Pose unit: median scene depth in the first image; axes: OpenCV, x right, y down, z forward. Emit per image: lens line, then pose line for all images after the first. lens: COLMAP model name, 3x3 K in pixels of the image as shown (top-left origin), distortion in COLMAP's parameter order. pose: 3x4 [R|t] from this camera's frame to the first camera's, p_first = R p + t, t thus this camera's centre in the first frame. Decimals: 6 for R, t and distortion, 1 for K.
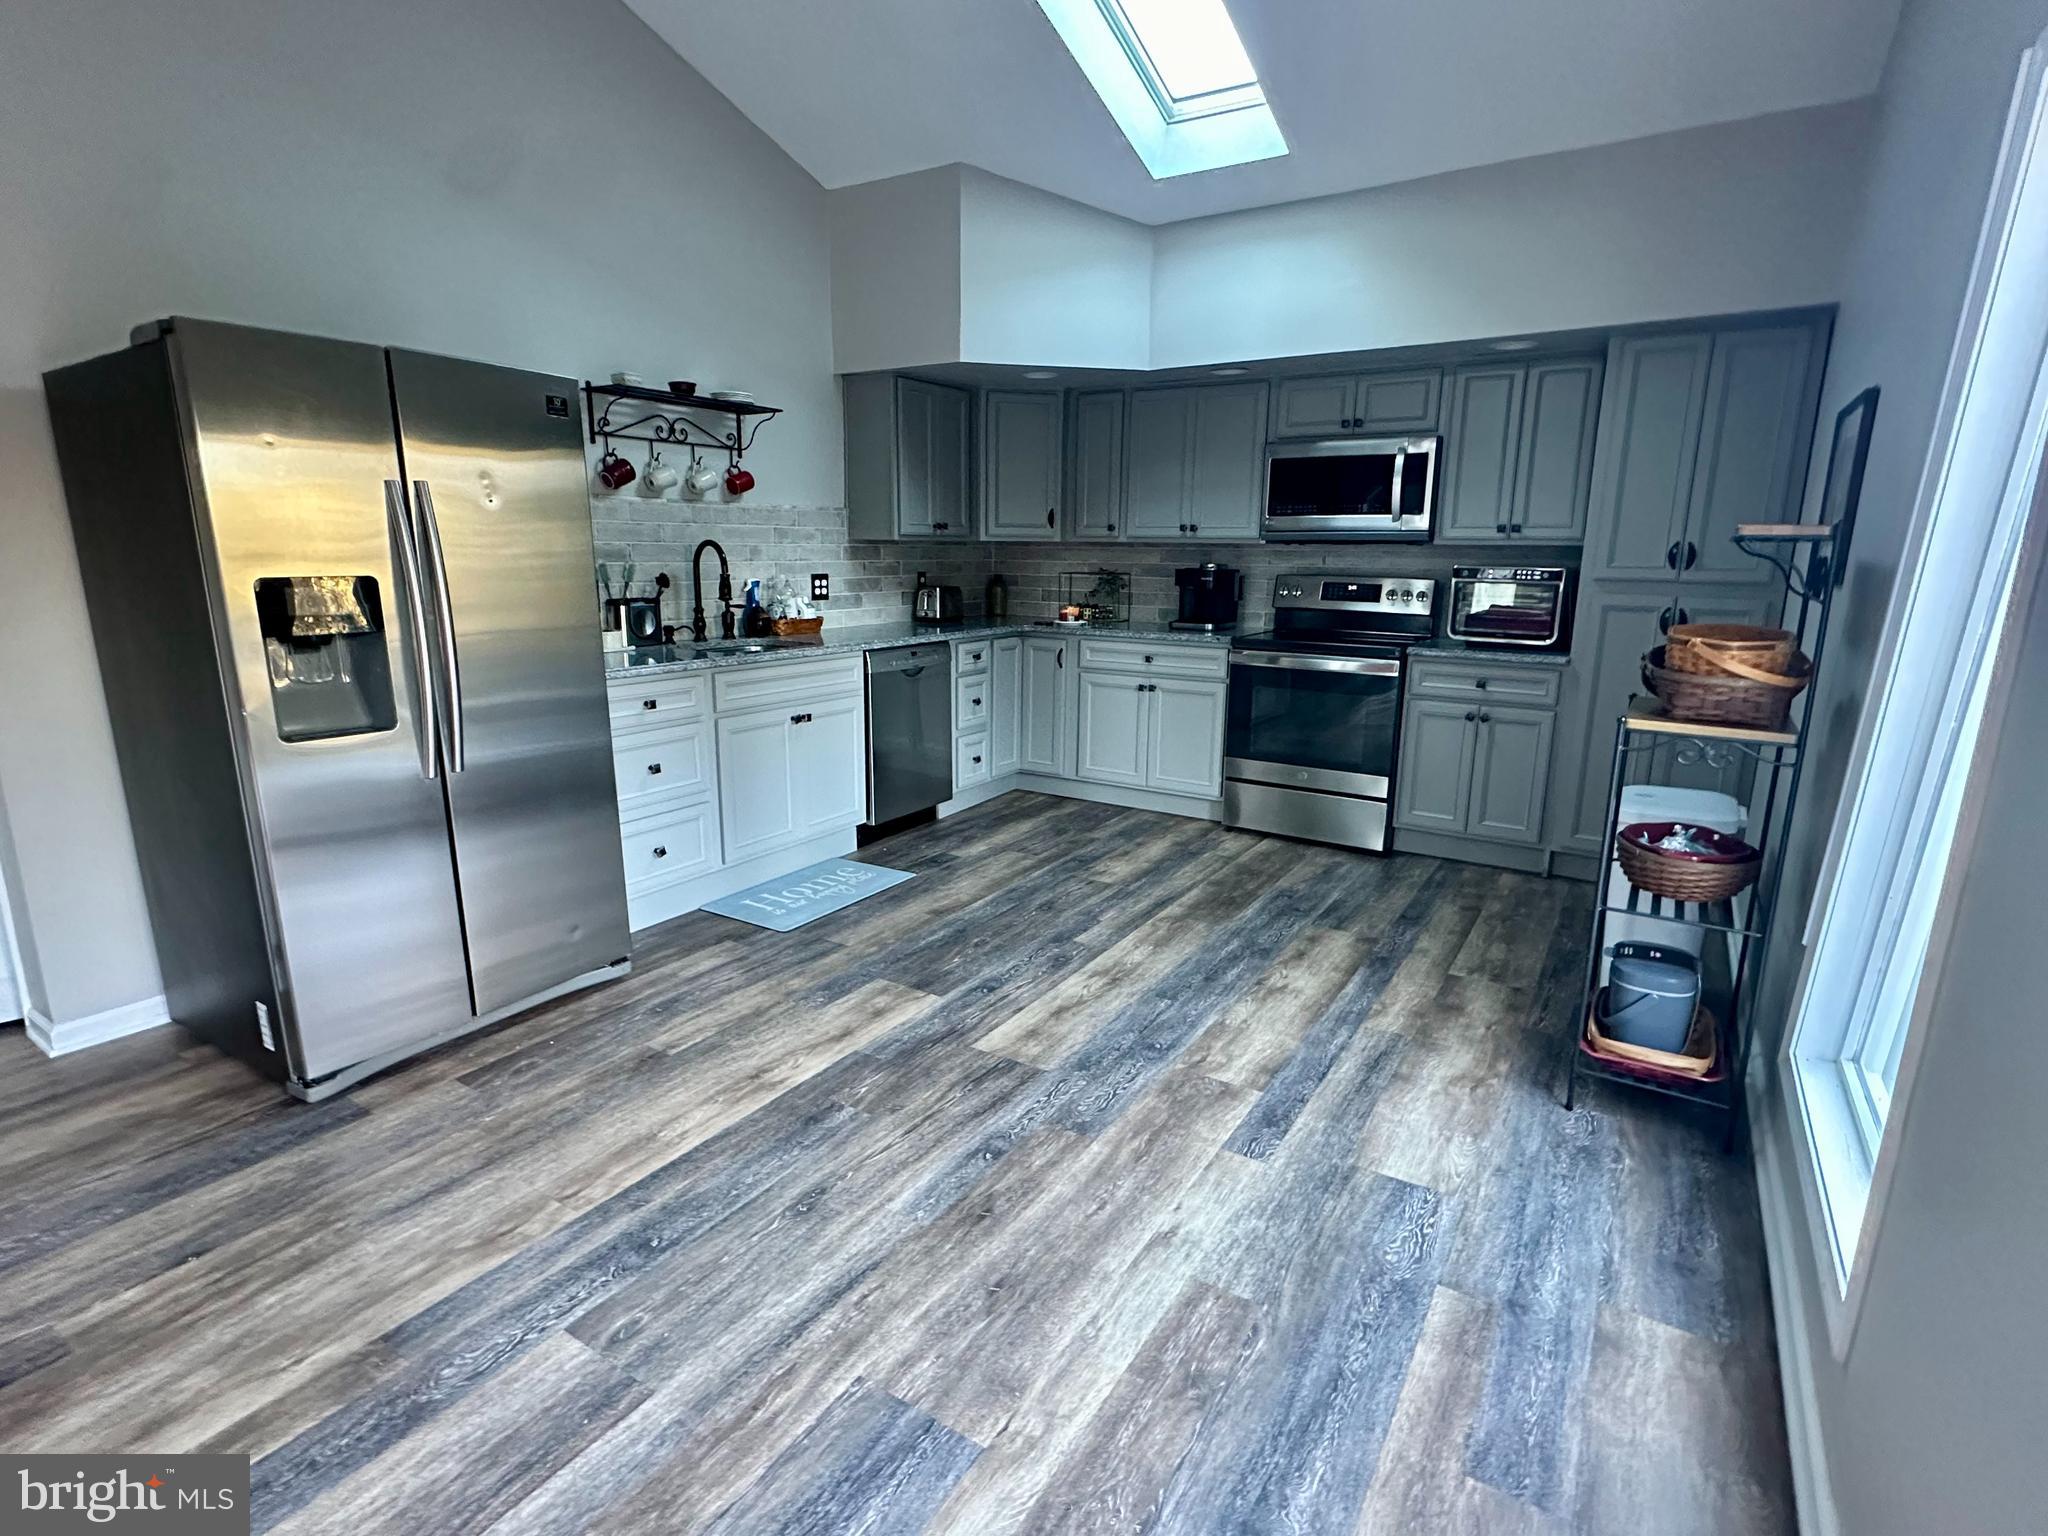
lens RADIAL K [[1012.9, 0, 1032.9], [0, 1012.9, 774.8], [0, 0, 1]] dist [-0.024314, -0.000336]
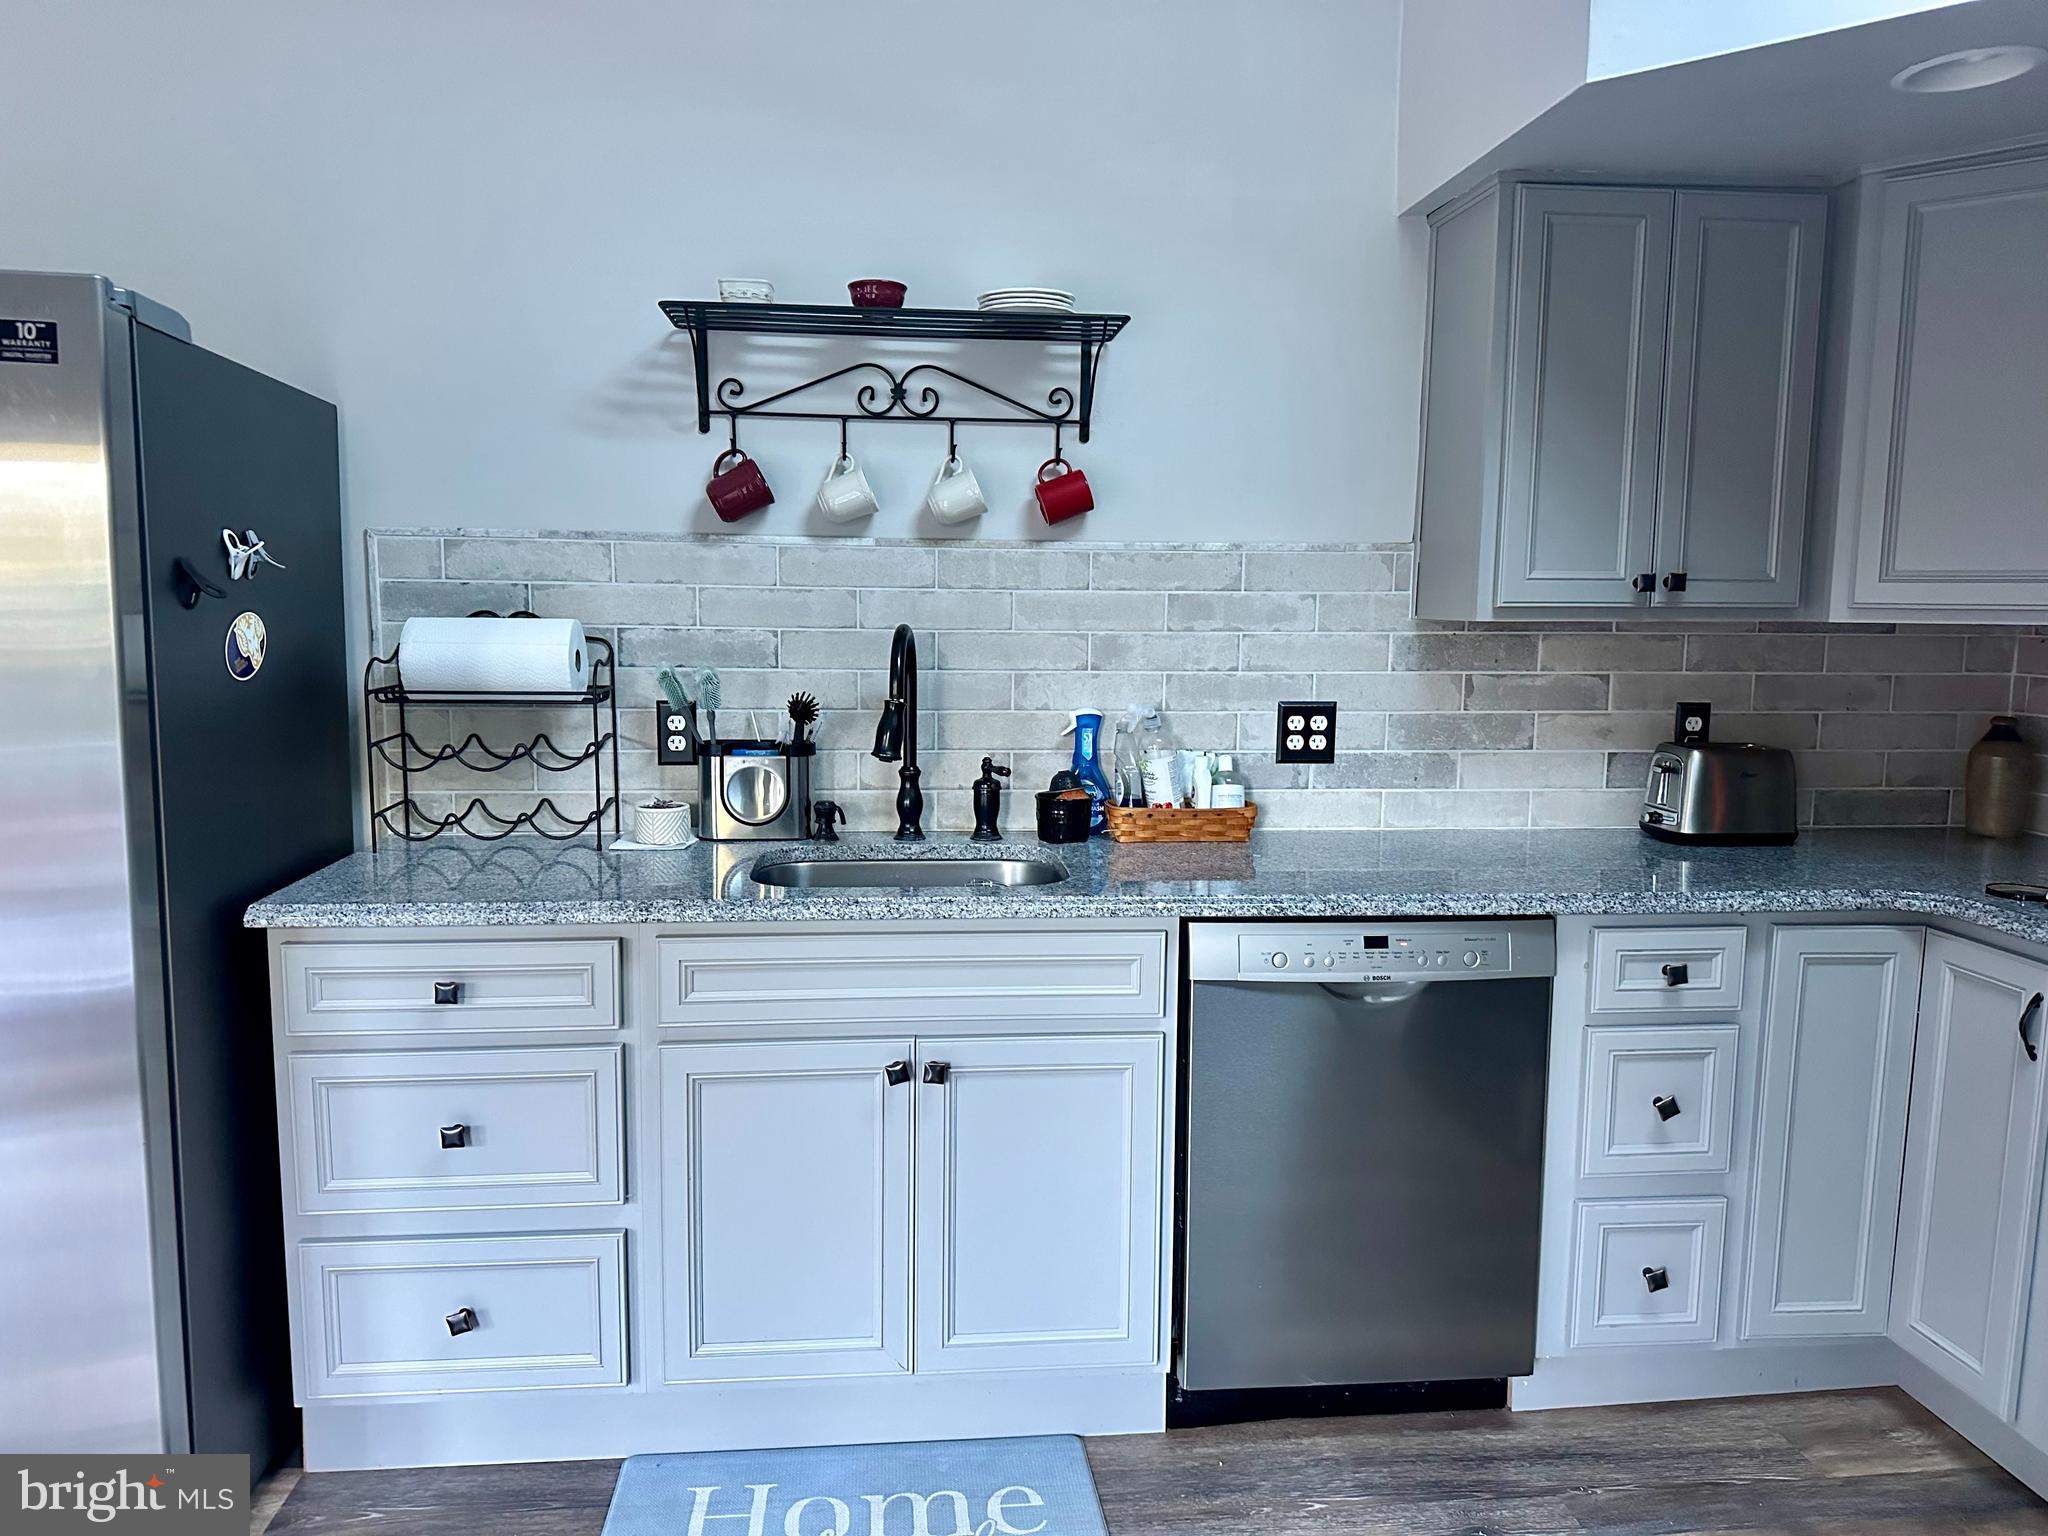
lens RADIAL K [[1370.7, 0, 1015.5], [0, 1370.7, 776.9], [0, 0, 1]] dist [0.026491, -0.015822]
pose [[0.607338, 0.090833, -0.789234, 0.176120], [-0.176346, 0.984072, -0.022447, -0.143455], [0.774624, 0.152811, 0.613682, 0.602290]]
